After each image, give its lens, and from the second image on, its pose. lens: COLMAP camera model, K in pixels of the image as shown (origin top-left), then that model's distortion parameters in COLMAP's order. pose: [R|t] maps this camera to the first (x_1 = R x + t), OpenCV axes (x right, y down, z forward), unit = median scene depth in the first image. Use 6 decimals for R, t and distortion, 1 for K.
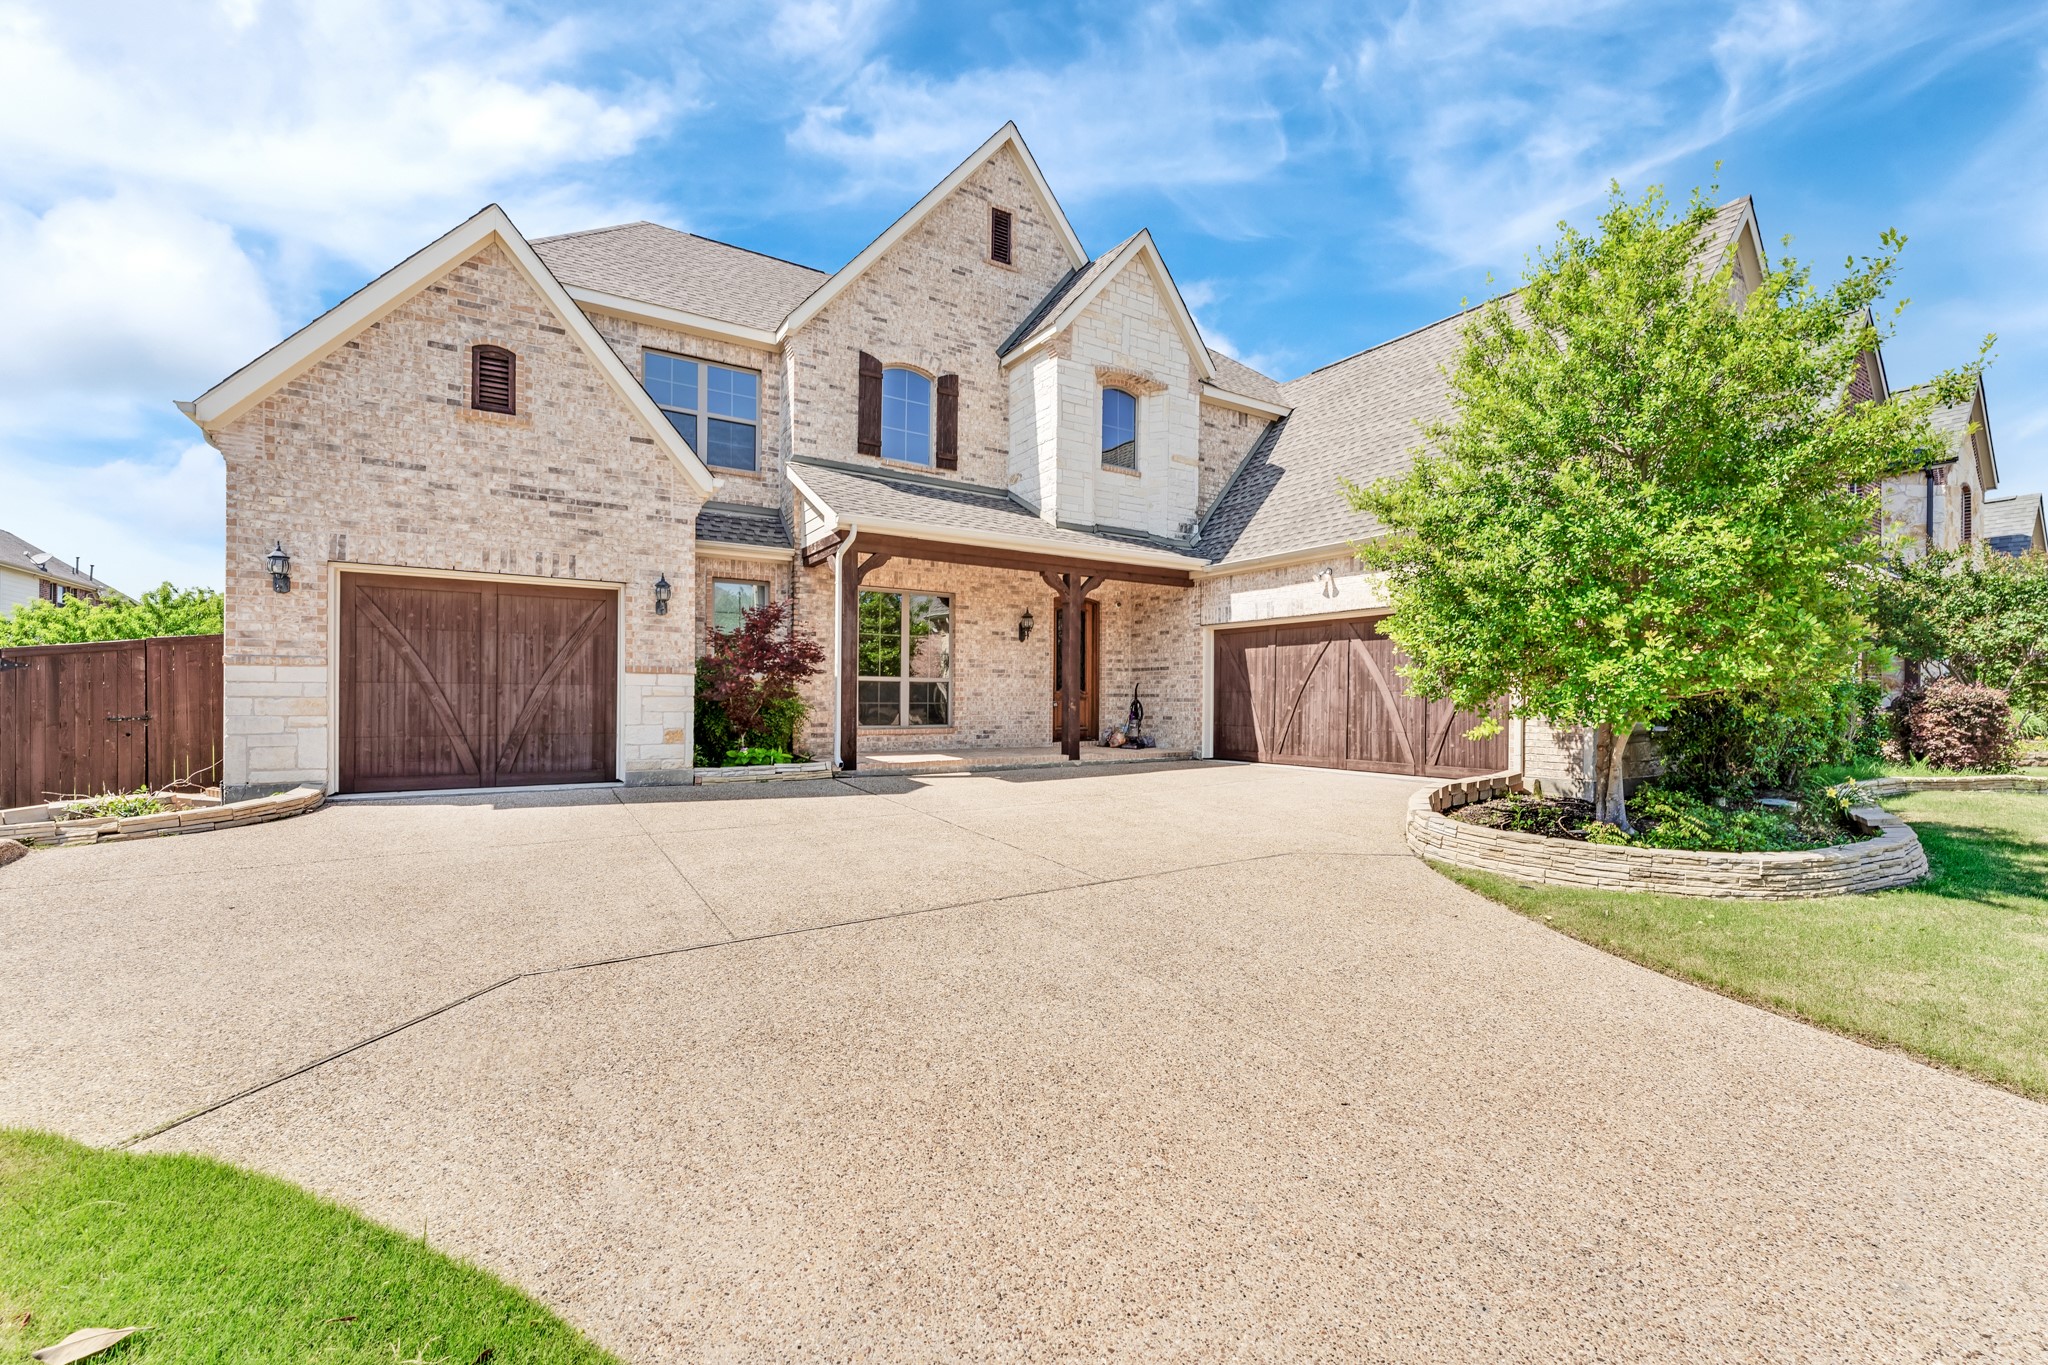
lens RADIAL K [[829.9, 0, 1033.8], [0, 829.9, 707.9], [0, 0, 1]] dist [0.000189, -0.000115]
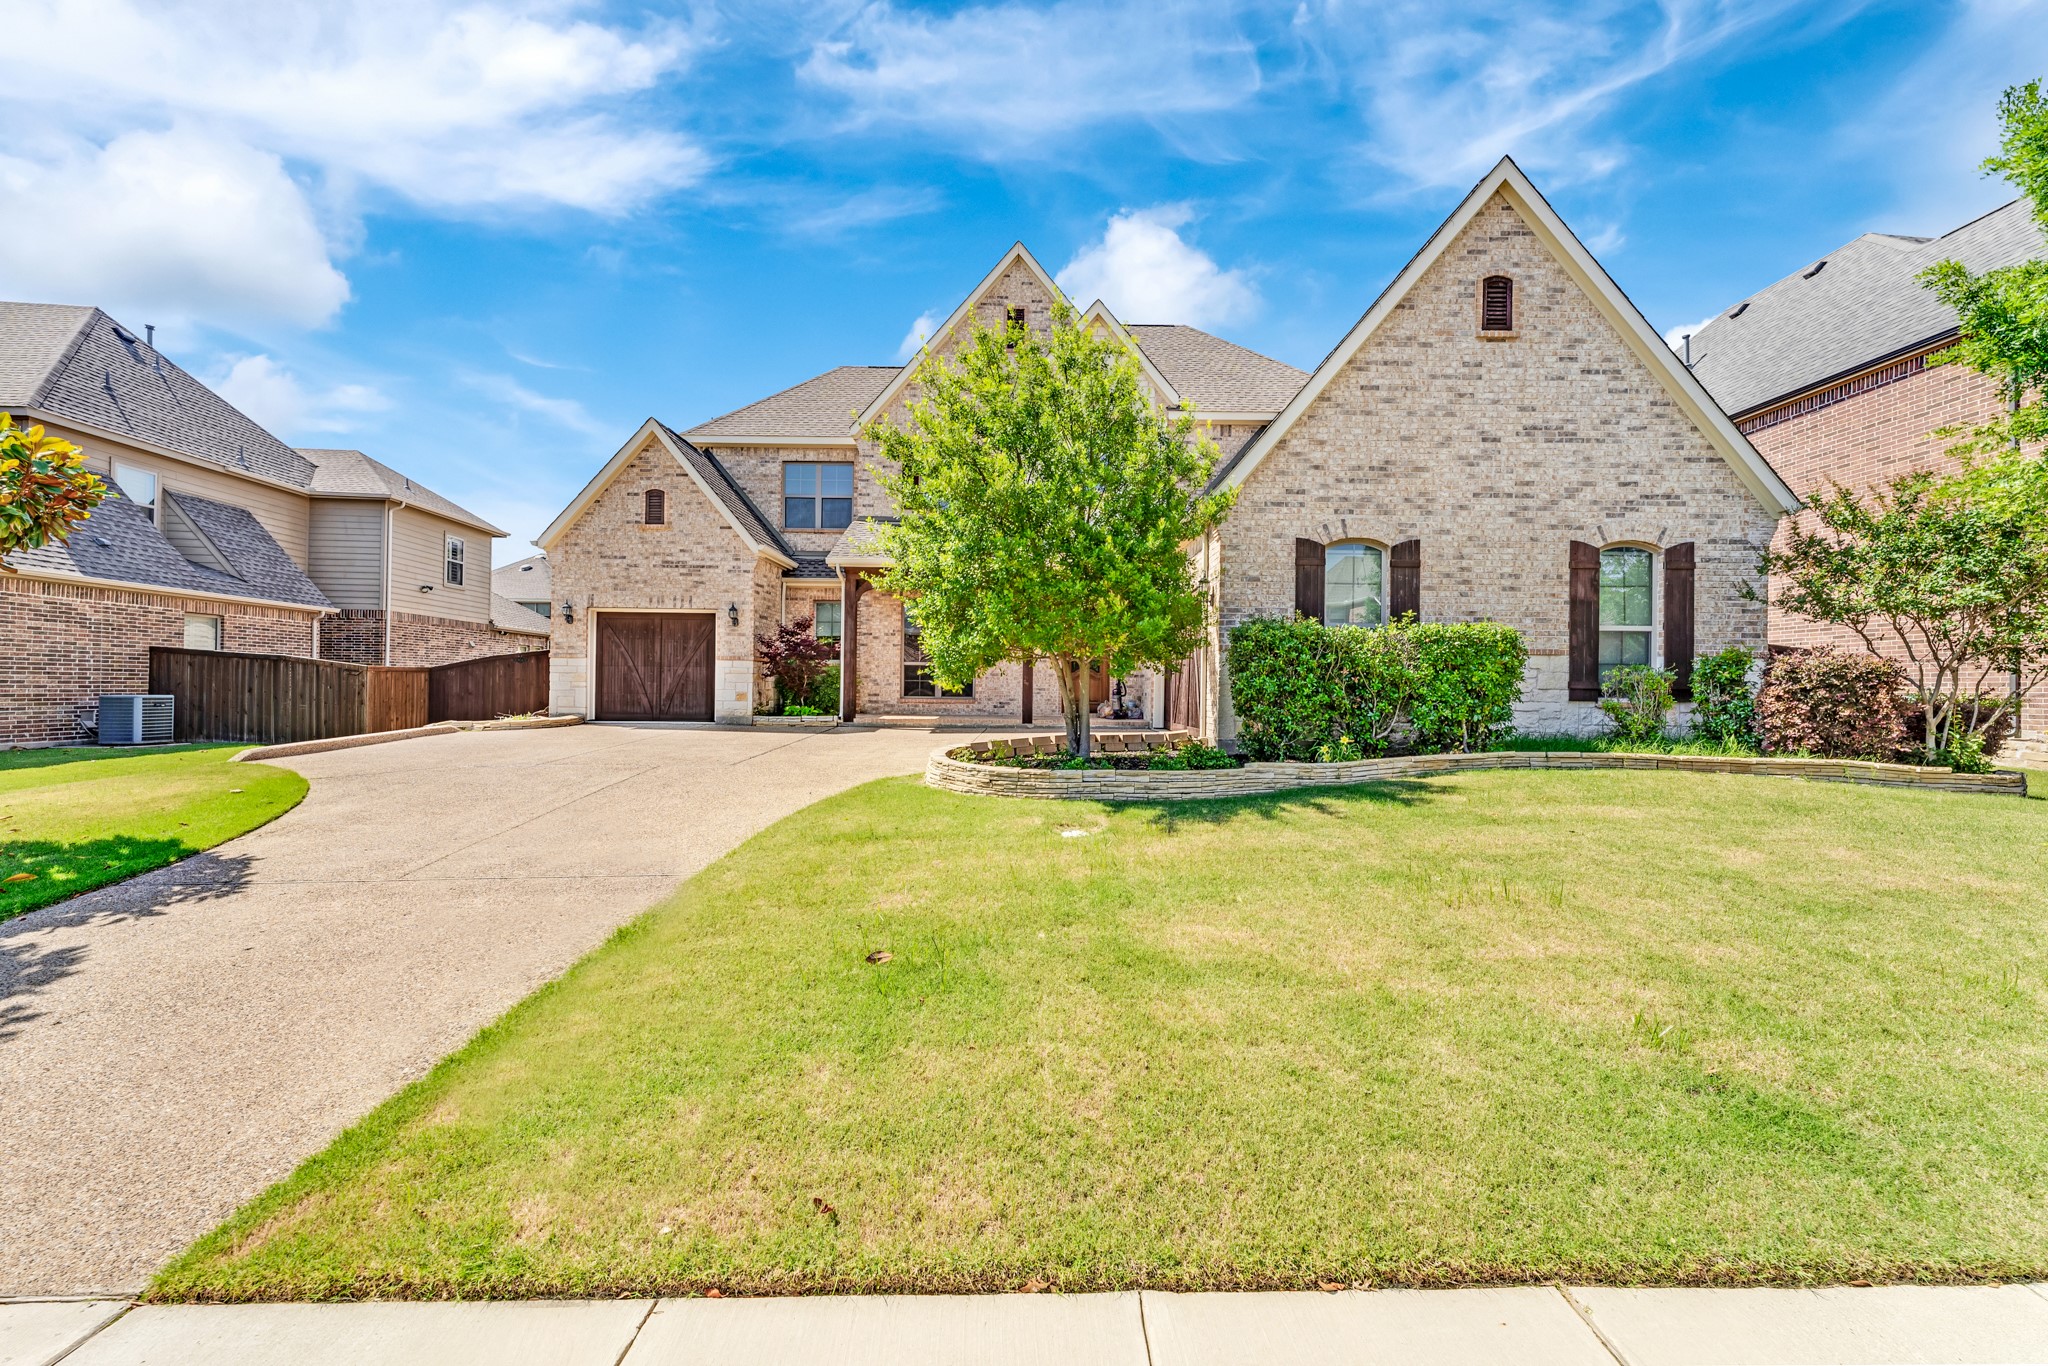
lens RADIAL K [[815.2, 0, 1045.6], [0, 815.2, 695.8], [0, 0, 1]] dist [0.000201, 0.000074]
pose [[0.849241, 0.007858, -0.527947, 0.821148], [-0.012817, 0.999901, -0.005735, 0.028249], [0.527850, 0.011637, 0.849258, -0.085015]]
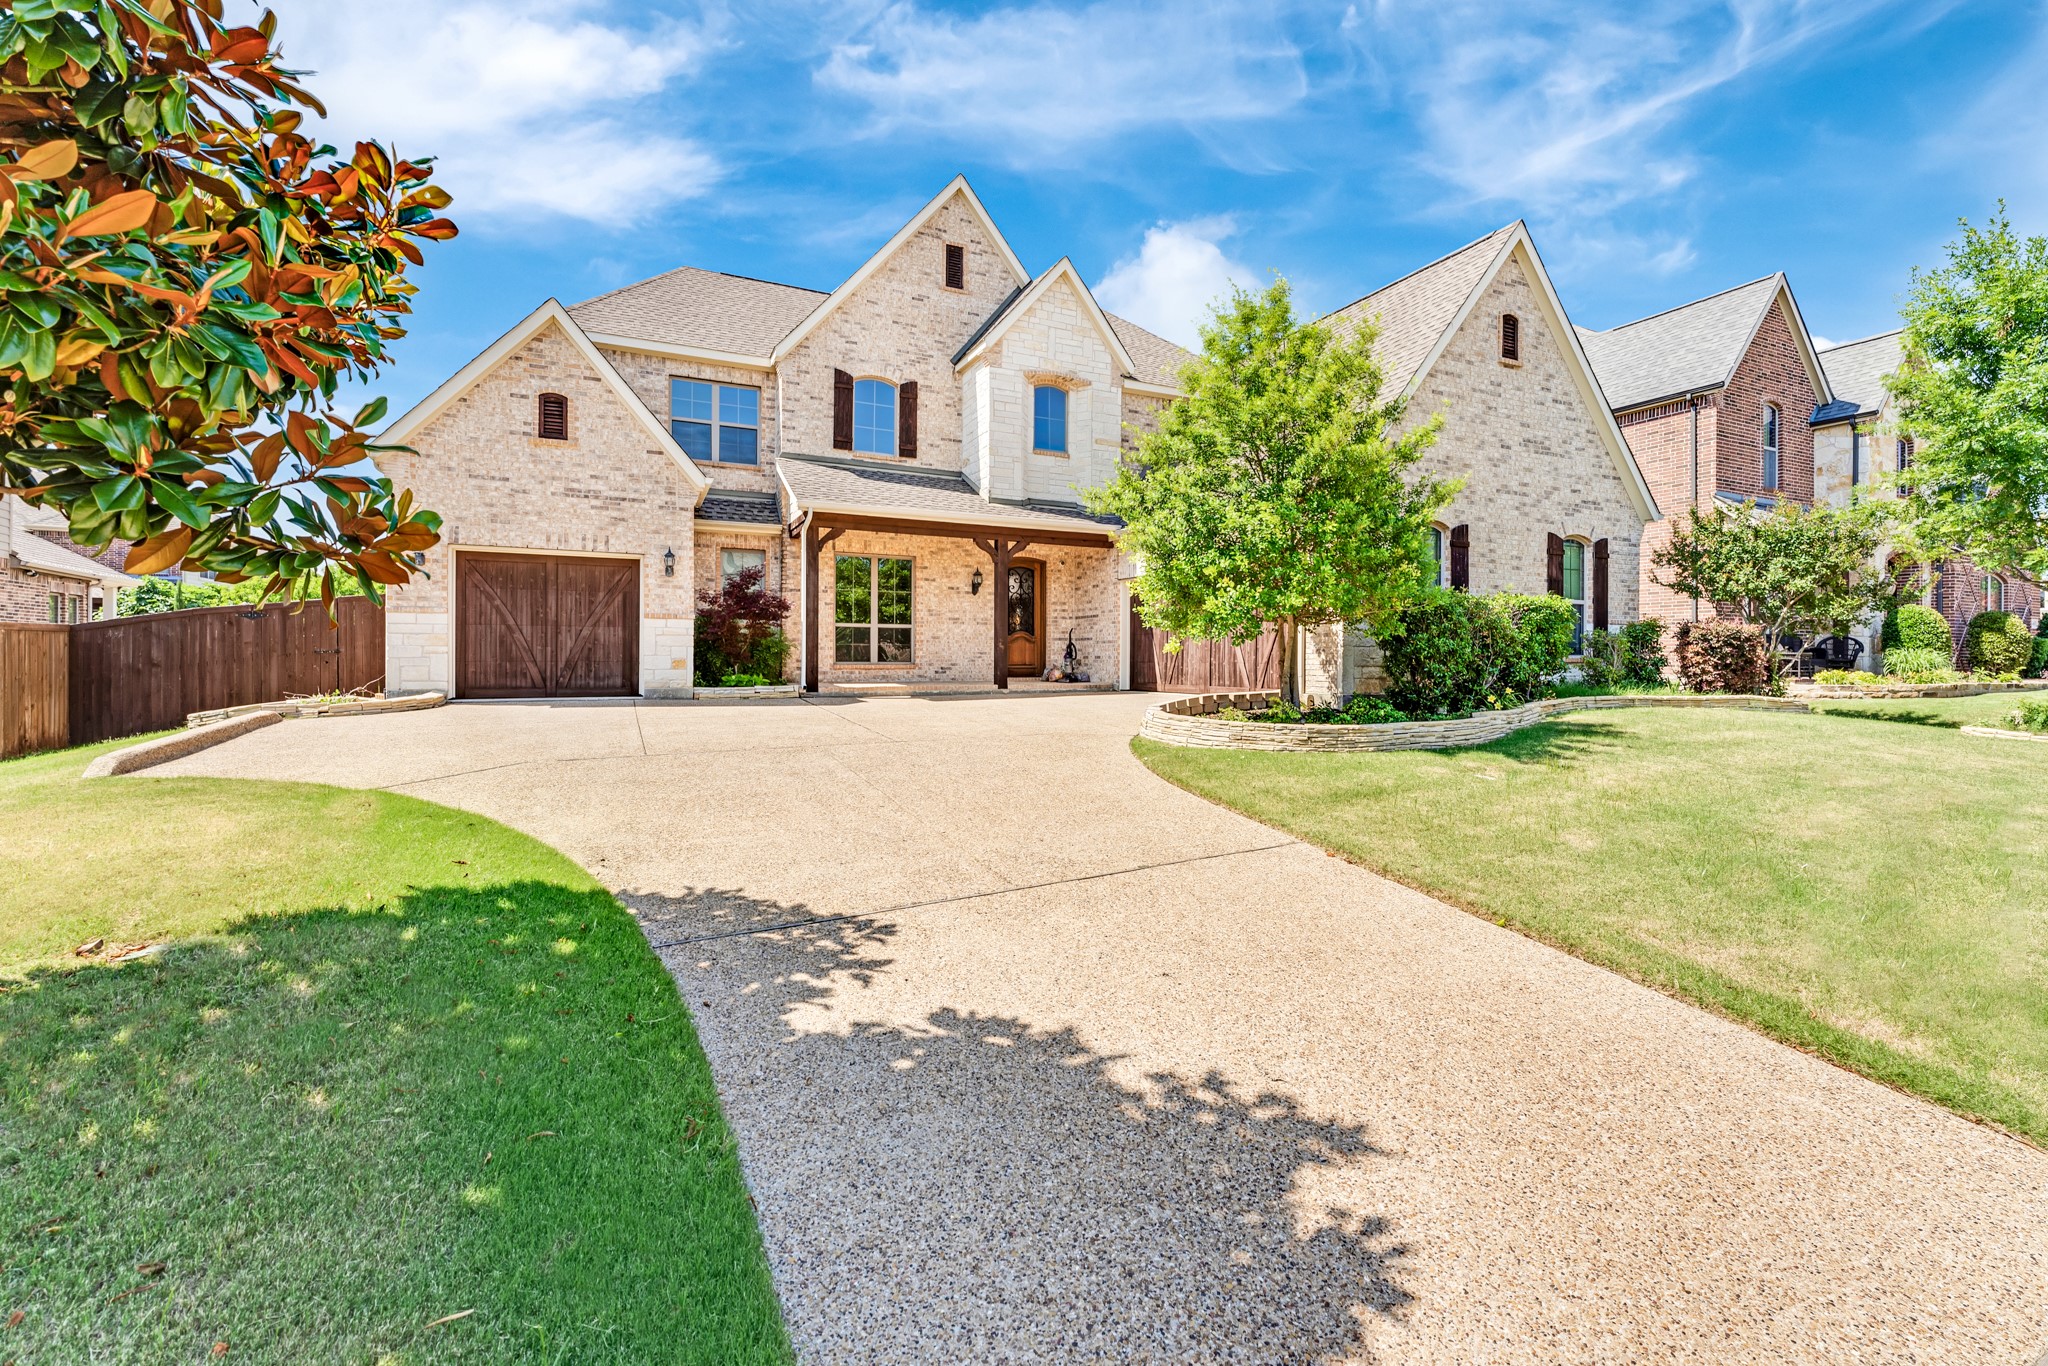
lens RADIAL K [[846.0, 0, 1037.9], [0, 846.0, 669.3], [0, 0, 1]] dist [0.000751, 0.000042]
pose [[0.993579, -0.001648, -0.113131, 0.267693], [0.001685, 0.999999, 0.000232, 0.036323], [0.113130, -0.000421, 0.993580, -0.280829]]
